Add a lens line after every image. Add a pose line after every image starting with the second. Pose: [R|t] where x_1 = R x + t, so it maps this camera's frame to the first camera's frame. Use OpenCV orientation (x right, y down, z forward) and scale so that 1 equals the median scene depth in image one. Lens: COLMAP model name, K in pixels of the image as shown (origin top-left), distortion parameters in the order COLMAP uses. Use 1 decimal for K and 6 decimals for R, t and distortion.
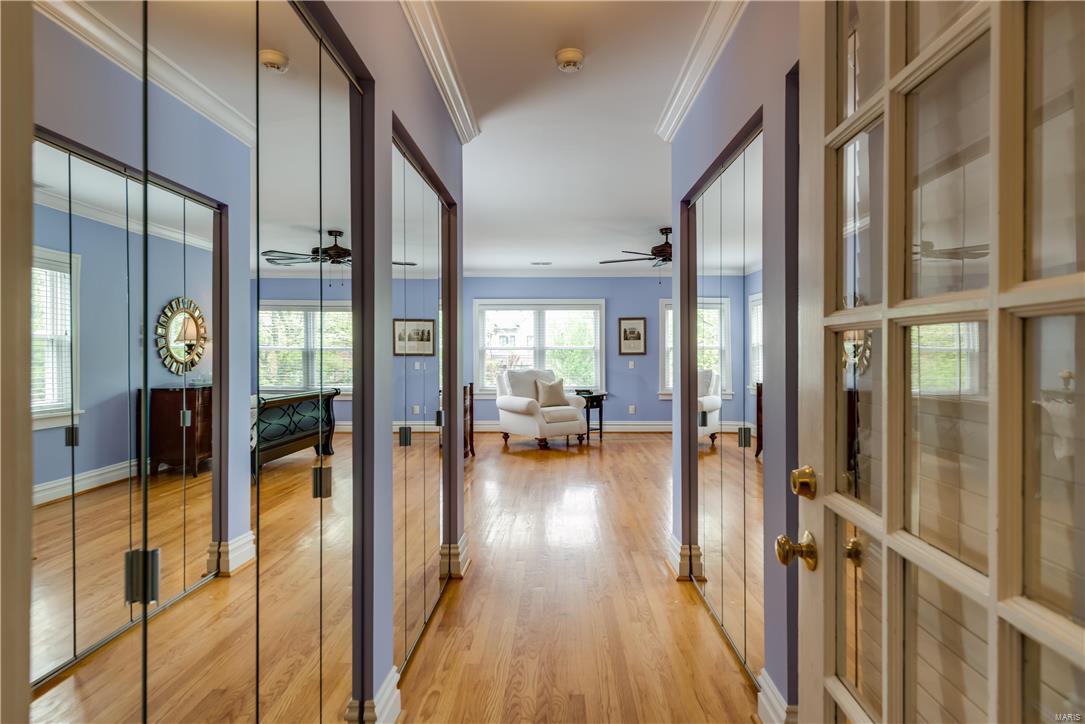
lens RADIAL K [[566.9, 0, 544.5], [0, 566.9, 357.9], [0, 0, 1]] dist [0.010502, -0.003768]
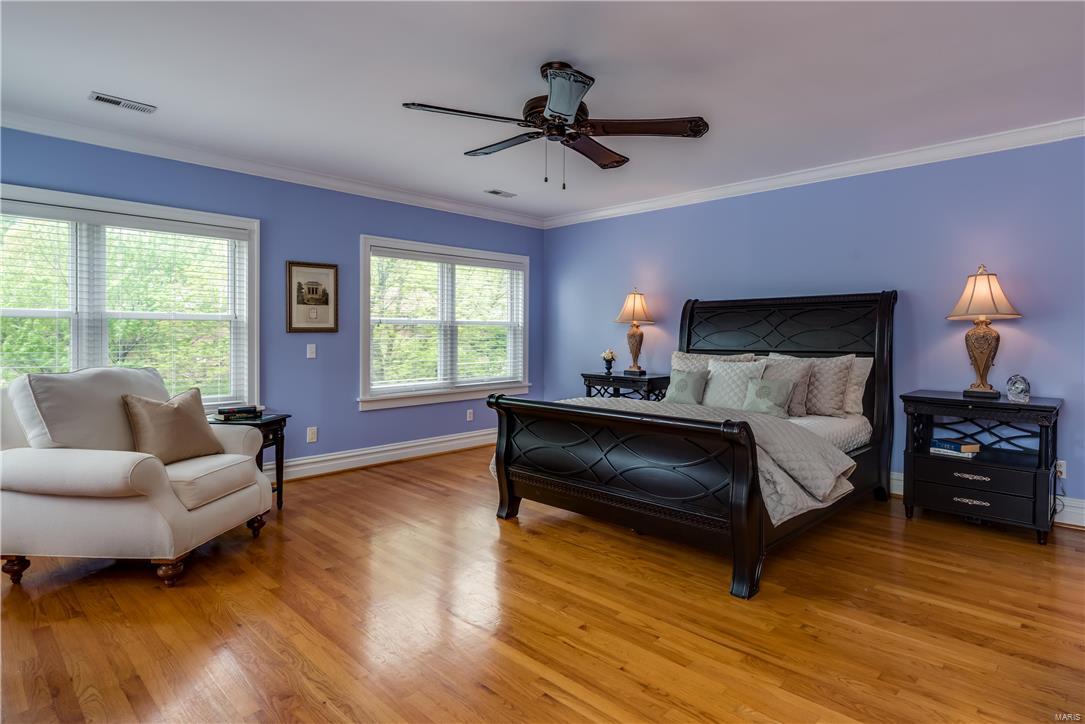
lens RADIAL K [[561.4, 0, 529.4], [0, 561.4, 341.8], [0, 0, 1]] dist [0.001795, -0.001843]
pose [[0.667543, -0.004677, 0.744557, -0.104195], [-0.003964, 0.999944, 0.009835, -0.002423], [-0.744561, -0.009517, 0.667487, 0.493939]]
